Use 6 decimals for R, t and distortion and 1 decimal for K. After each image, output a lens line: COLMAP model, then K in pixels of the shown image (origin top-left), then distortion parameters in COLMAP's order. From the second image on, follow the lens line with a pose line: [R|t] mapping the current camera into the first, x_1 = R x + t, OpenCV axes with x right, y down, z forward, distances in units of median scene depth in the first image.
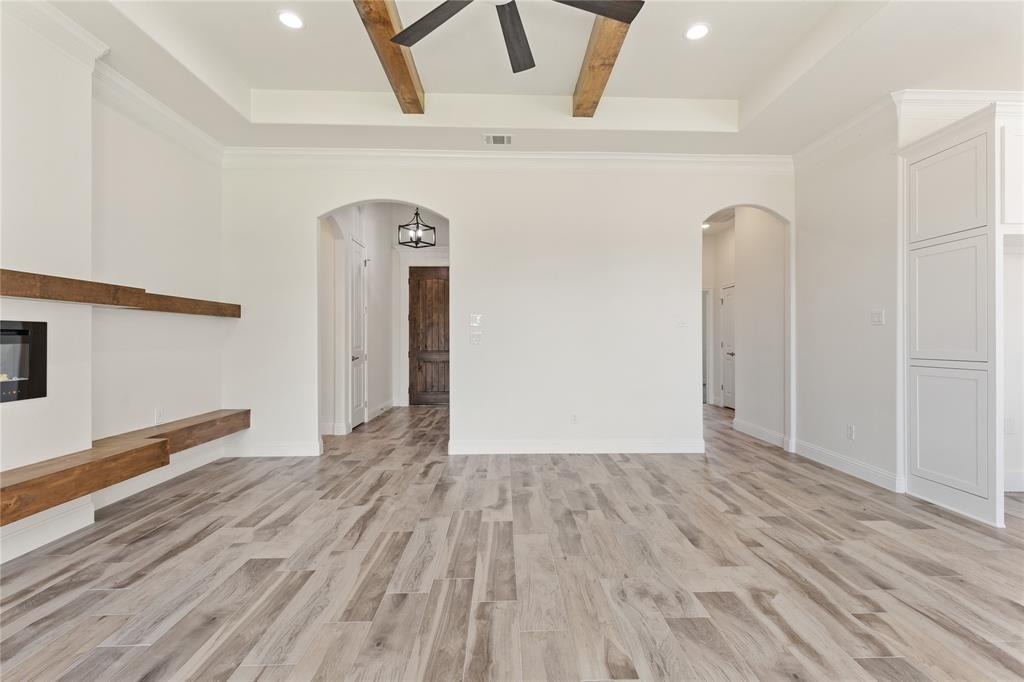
lens RADIAL K [[462.7, 0, 521.0], [0, 462.7, 339.3], [0, 0, 1]] dist [0.004890, -0.001068]
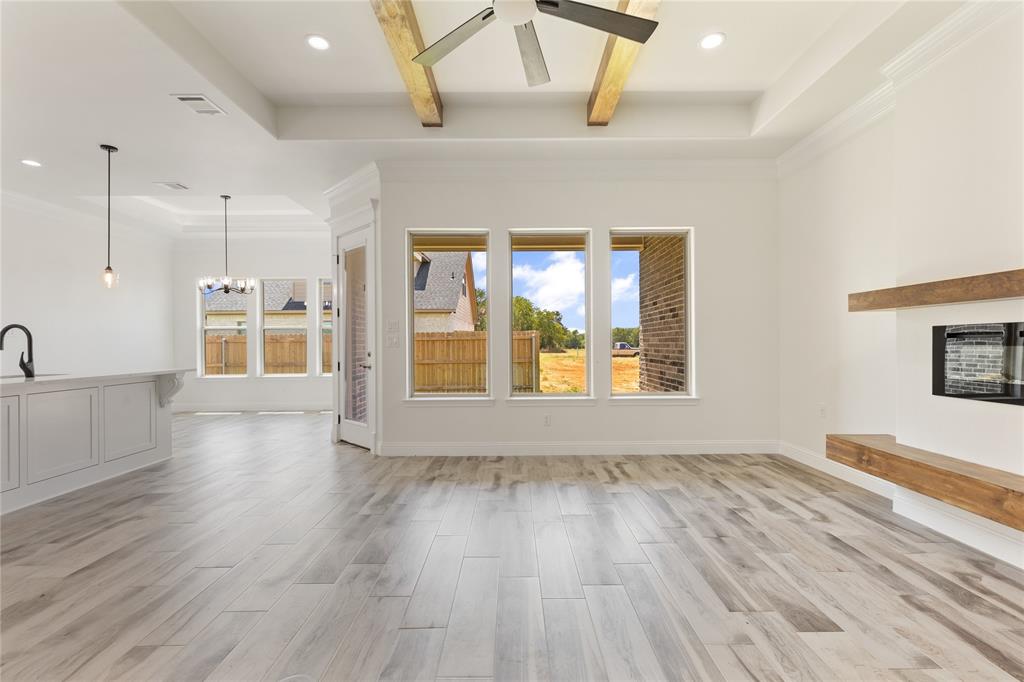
lens RADIAL K [[462.7, 0, 515.2], [0, 462.7, 338.0], [0, 0, 1]] dist [0.004890, -0.001068]
pose [[-0.999436, 0.007350, 0.032770, -0.067883], [0.007073, 0.999938, -0.008590, -0.004179], [-0.032831, -0.008353, -0.999426, 1.644279]]
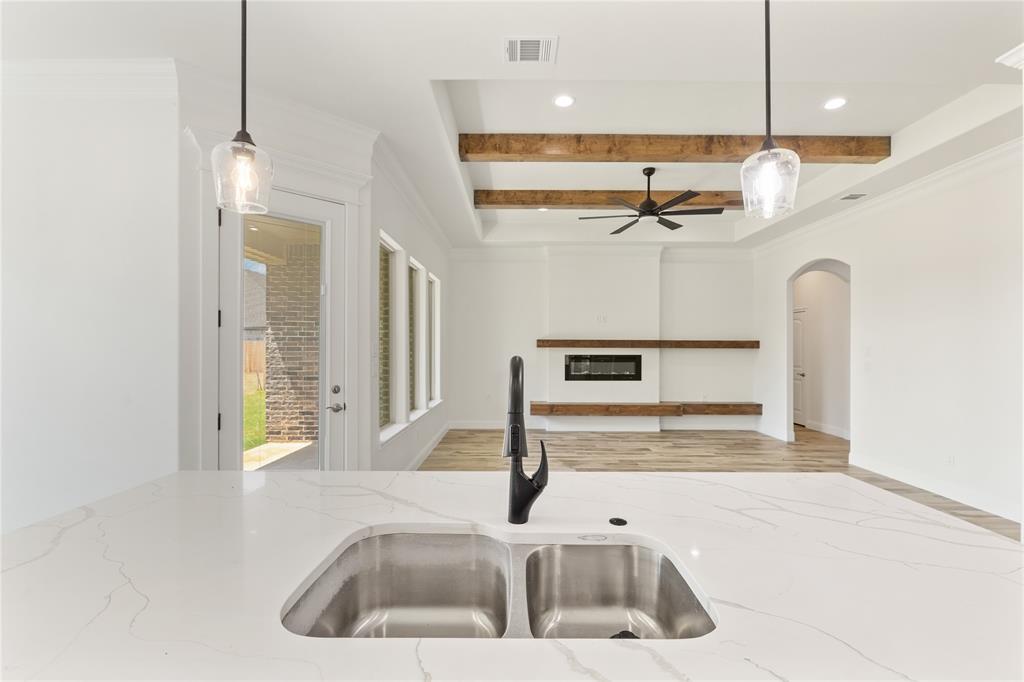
lens RADIAL K [[462.7, 0, 515.9], [0, 462.7, 347.5], [0, 0, 1]] dist [0.004890, -0.001068]
pose [[-0.036340, 0.001524, -0.999338, 1.877632], [-0.004534, 0.999988, 0.001689, -0.083698], [0.999329, 0.004592, -0.036332, 0.326152]]
